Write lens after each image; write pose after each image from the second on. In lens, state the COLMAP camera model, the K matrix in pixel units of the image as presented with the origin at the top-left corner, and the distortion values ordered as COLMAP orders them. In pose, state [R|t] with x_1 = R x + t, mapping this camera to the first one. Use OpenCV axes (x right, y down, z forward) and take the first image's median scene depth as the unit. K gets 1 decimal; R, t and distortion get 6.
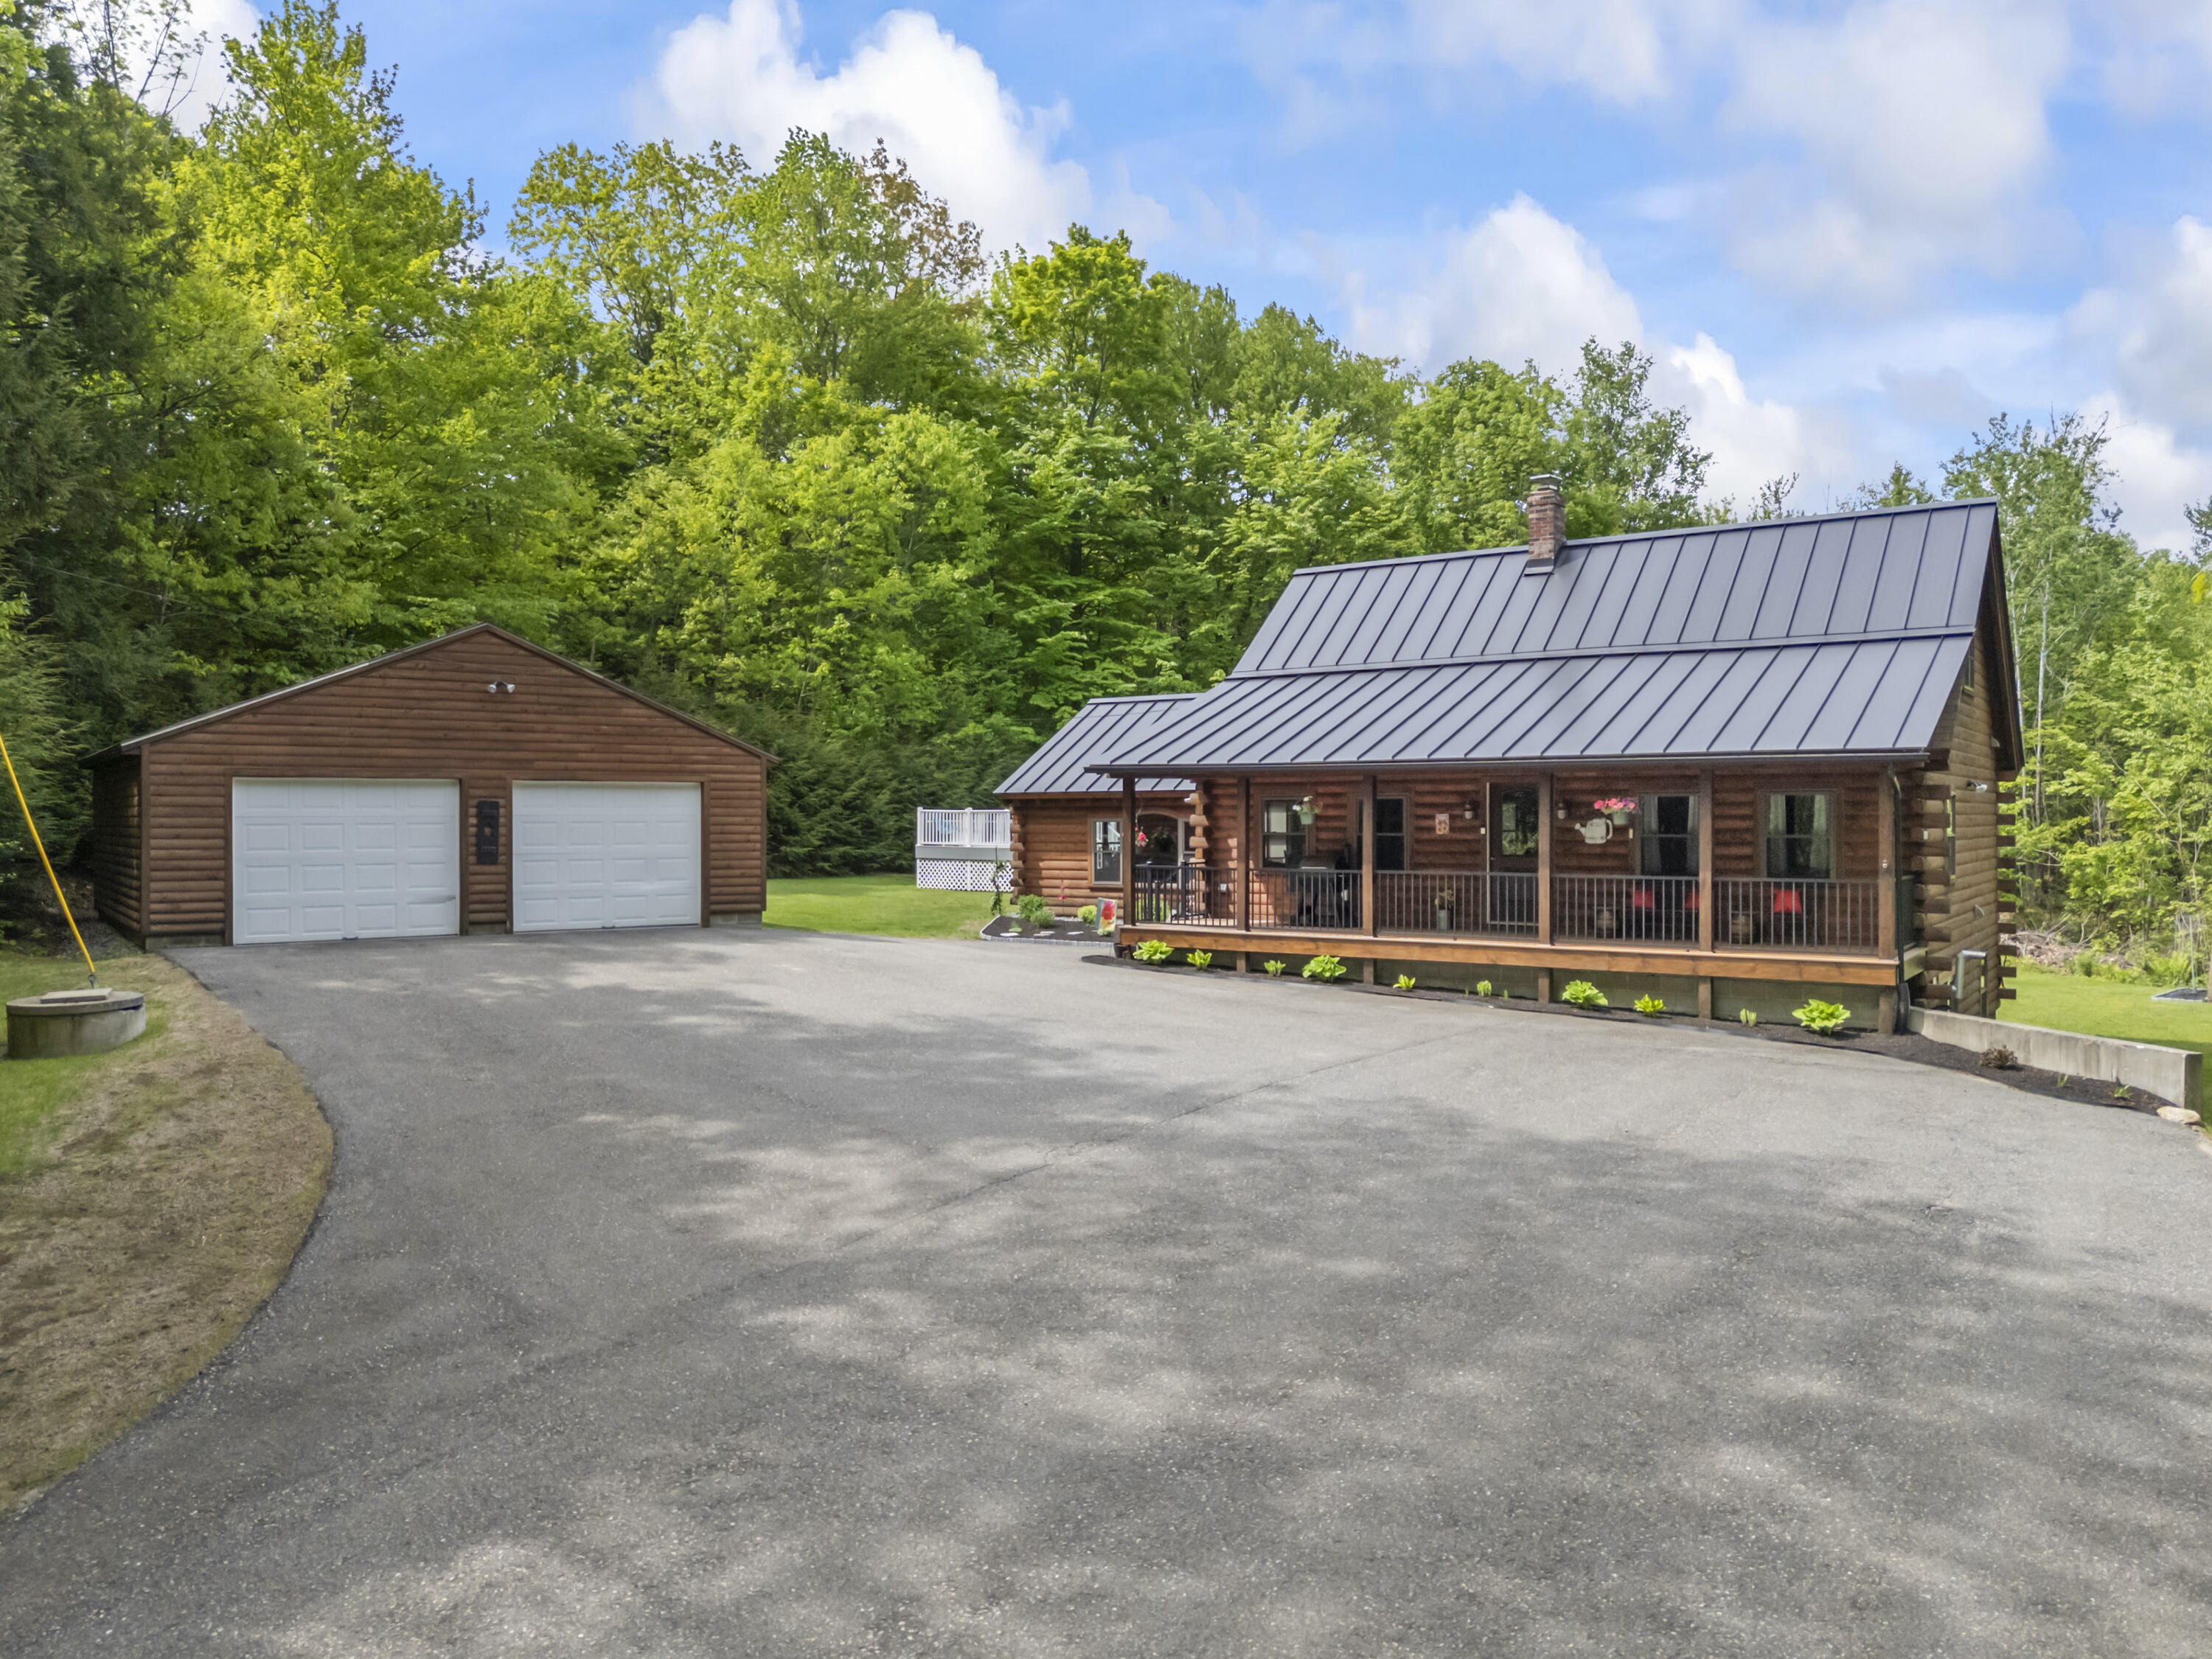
lens RADIAL K [[1641.9, 0, 1101.6], [0, 1641.9, 824.8], [0, 0, 1]] dist [0.060415, -0.038965]
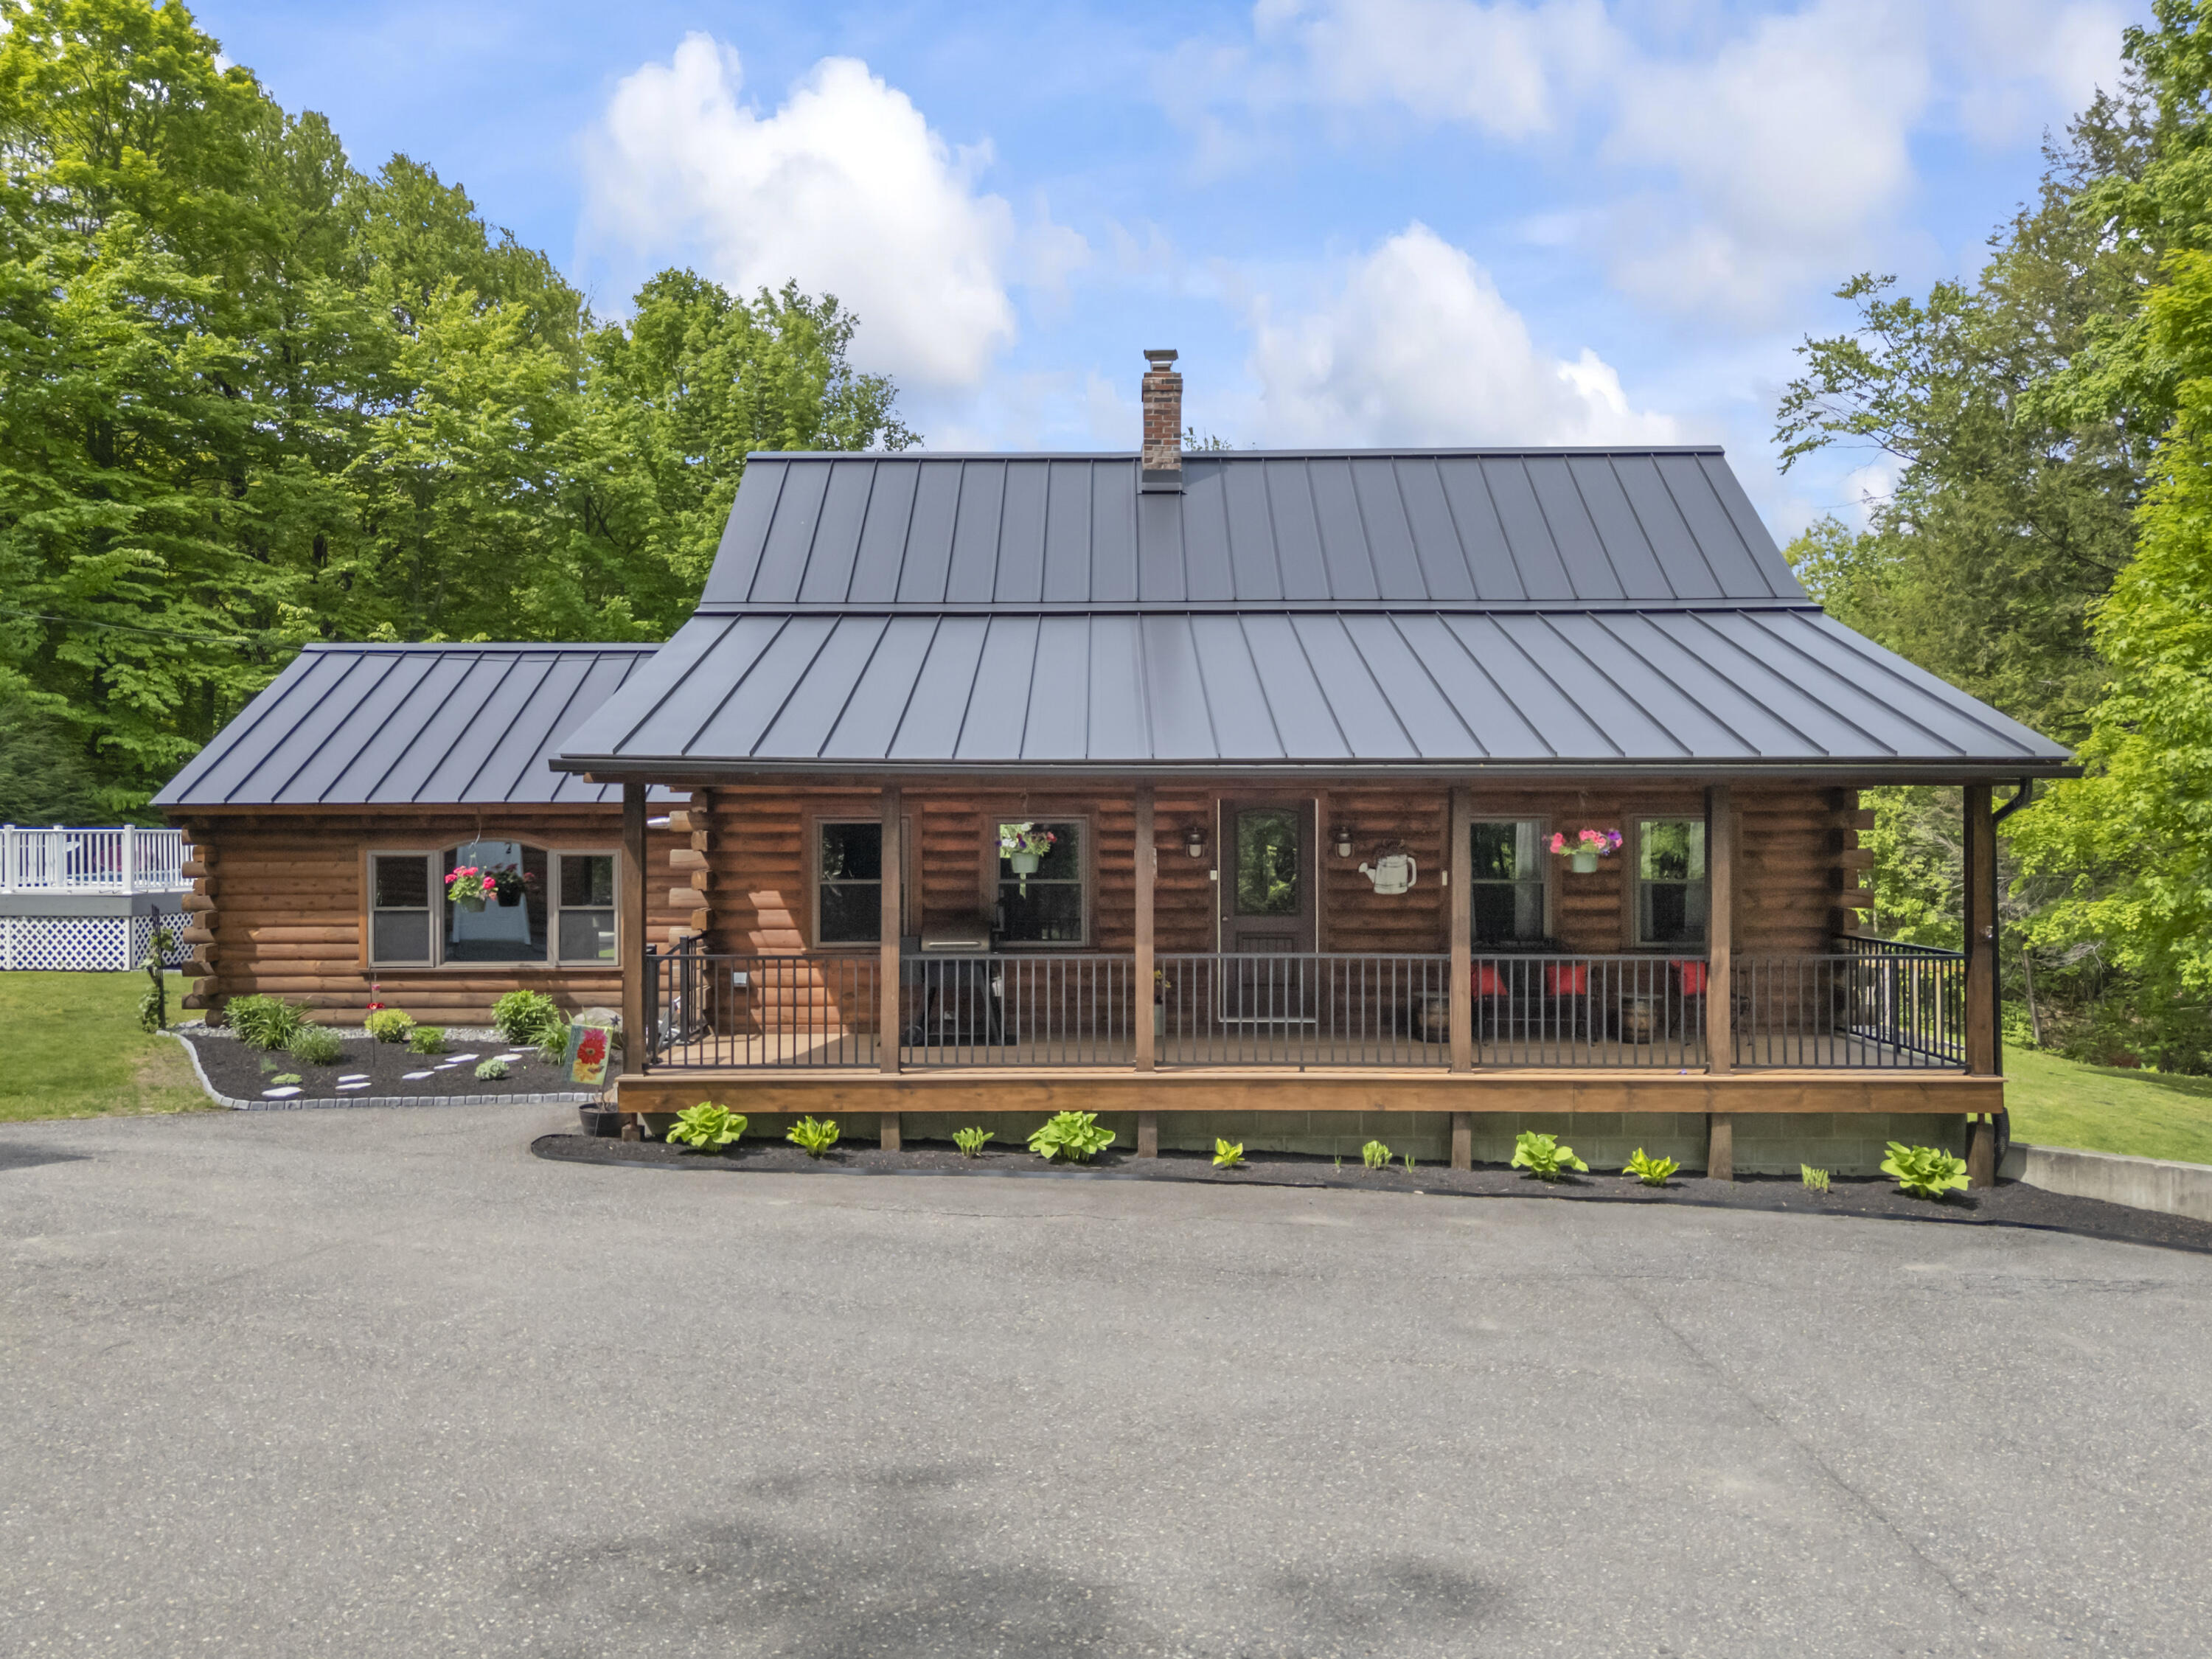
lens RADIAL K [[1641.9, 0, 1106.8], [0, 1641.9, 816.5], [0, 0, 1]] dist [0.060415, -0.038965]
pose [[0.828645, 0.000640, 0.559774, -0.143374], [0.002697, 0.999983, -0.005136, -0.014649], [-0.559768, 0.005766, 0.828629, 0.471411]]
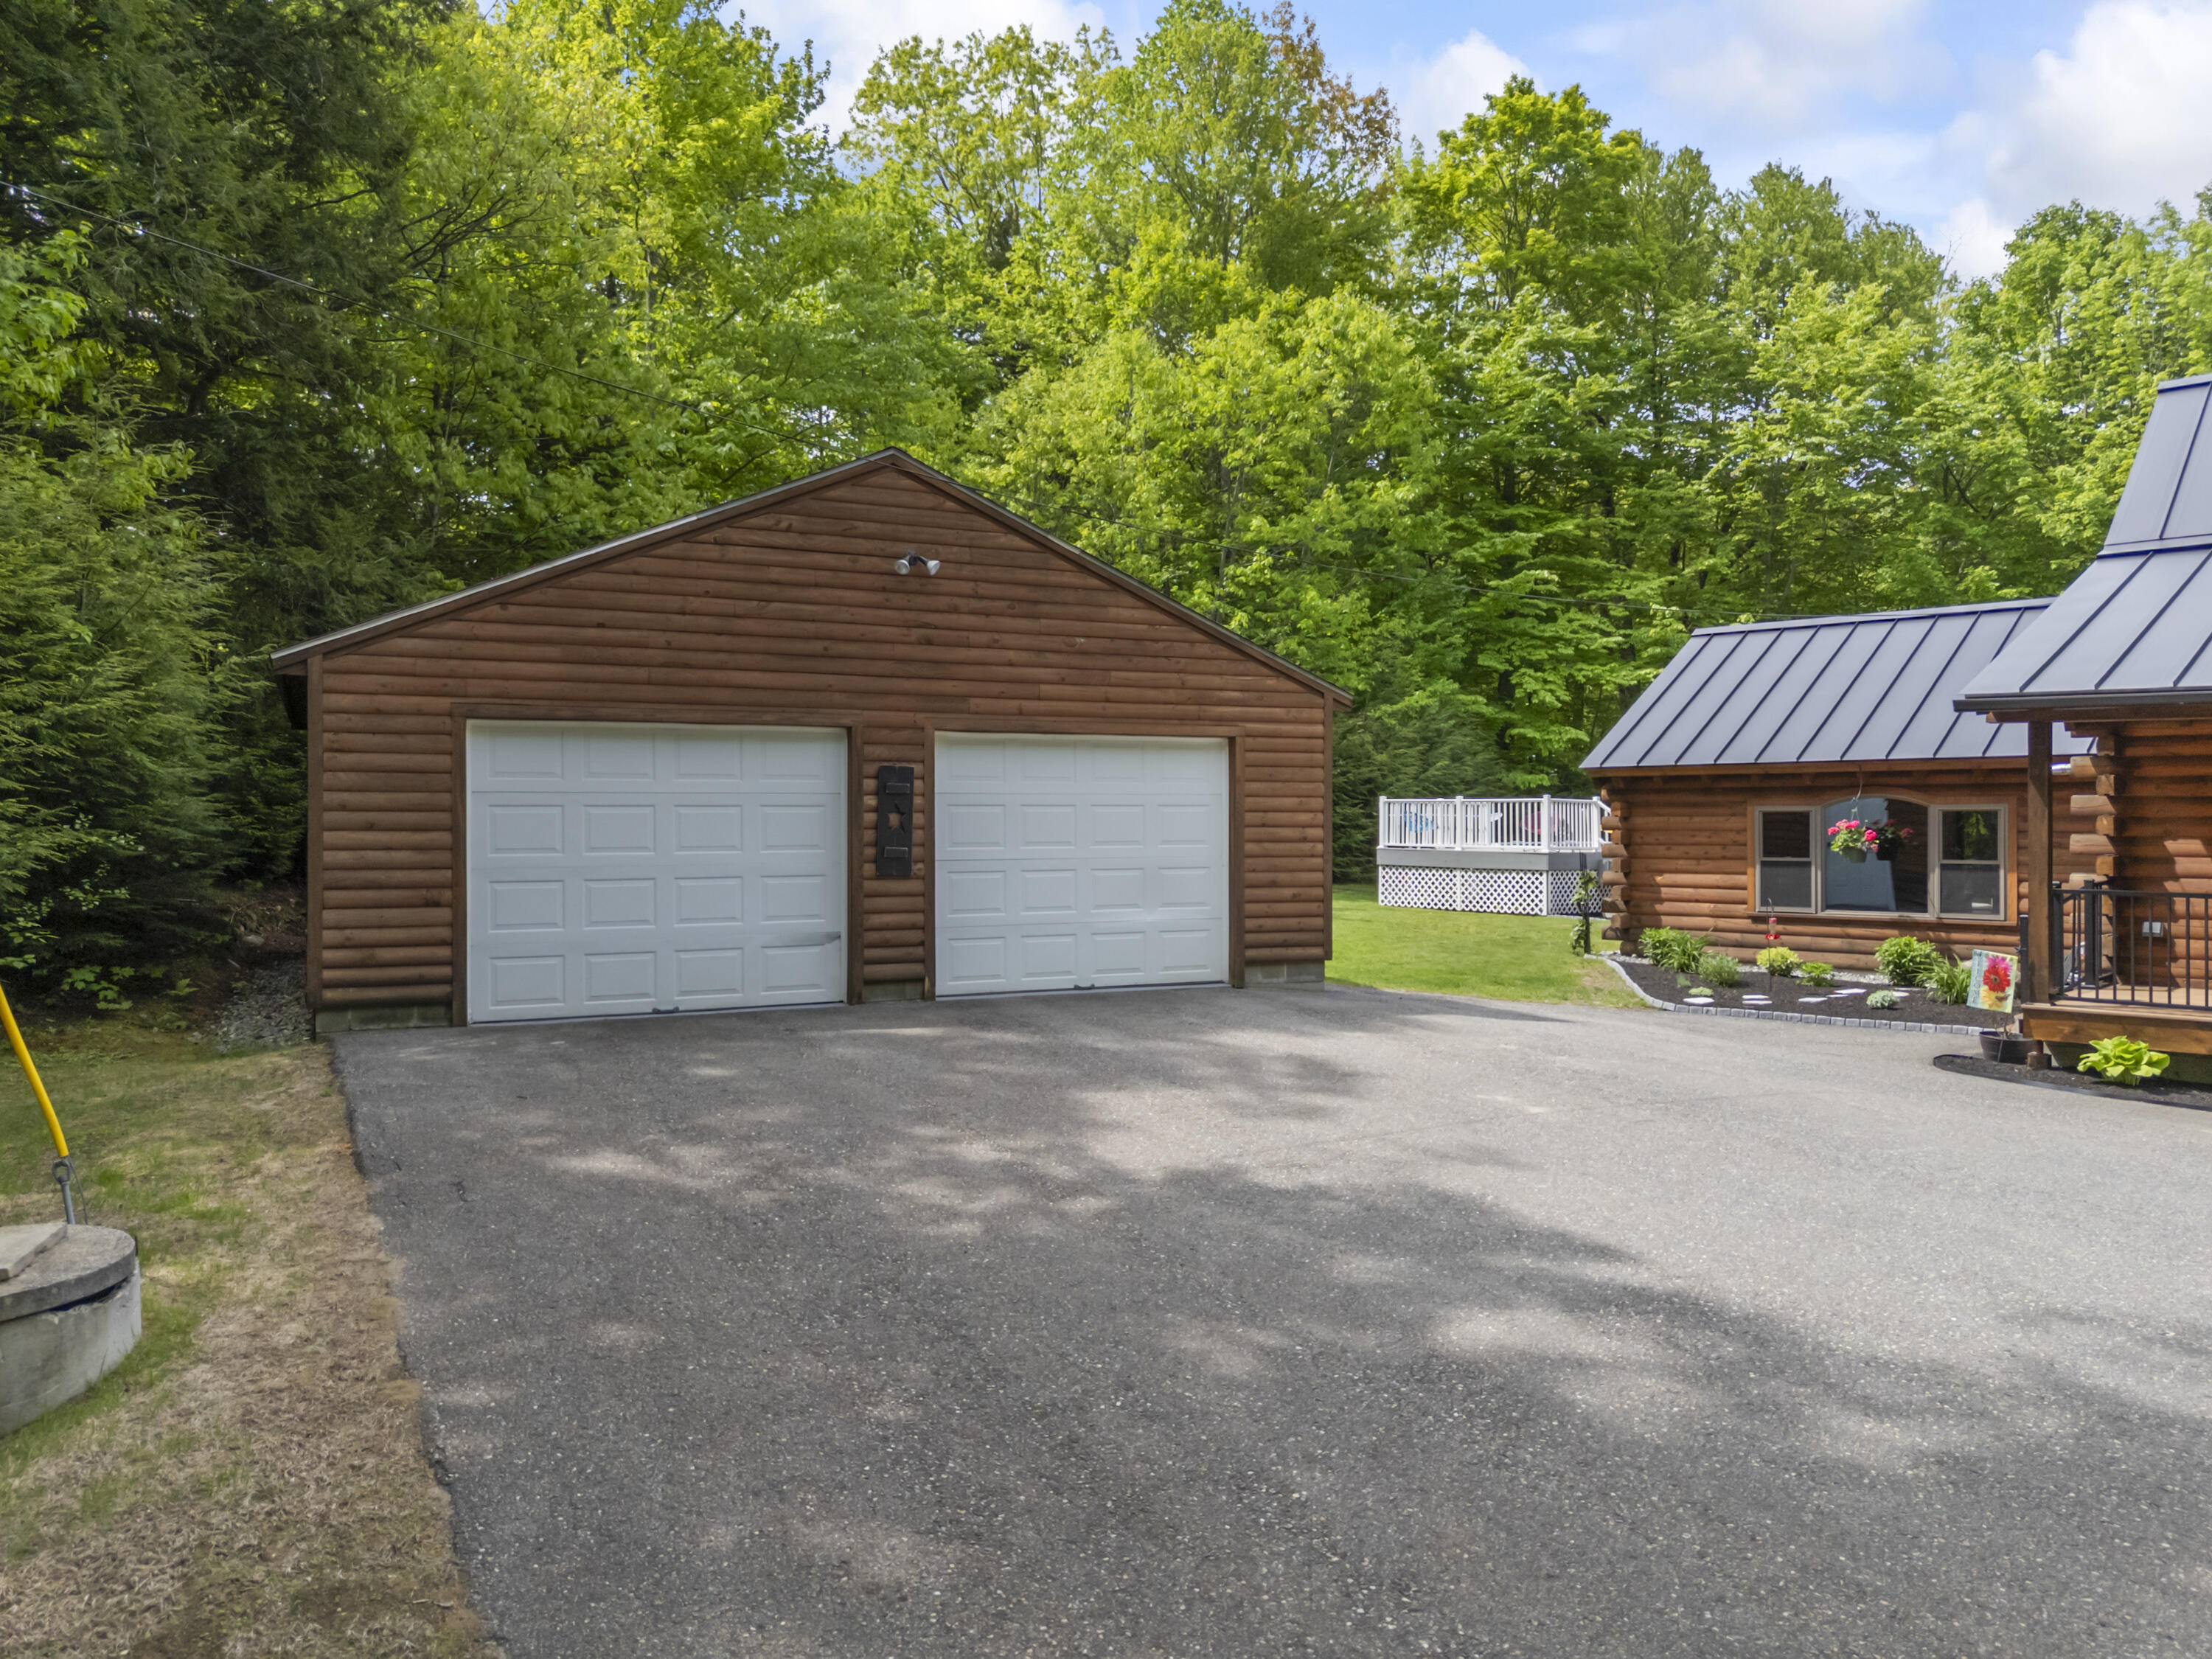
lens RADIAL K [[1641.9, 0, 1104.7], [0, 1641.9, 819.8], [0, 0, 1]] dist [0.060415, -0.038965]
pose [[0.985889, 0.001686, -0.167391, -0.181943], [-0.002190, 0.999994, -0.002831, 0.004607], [0.167385, 0.003158, 0.985886, 0.405161]]
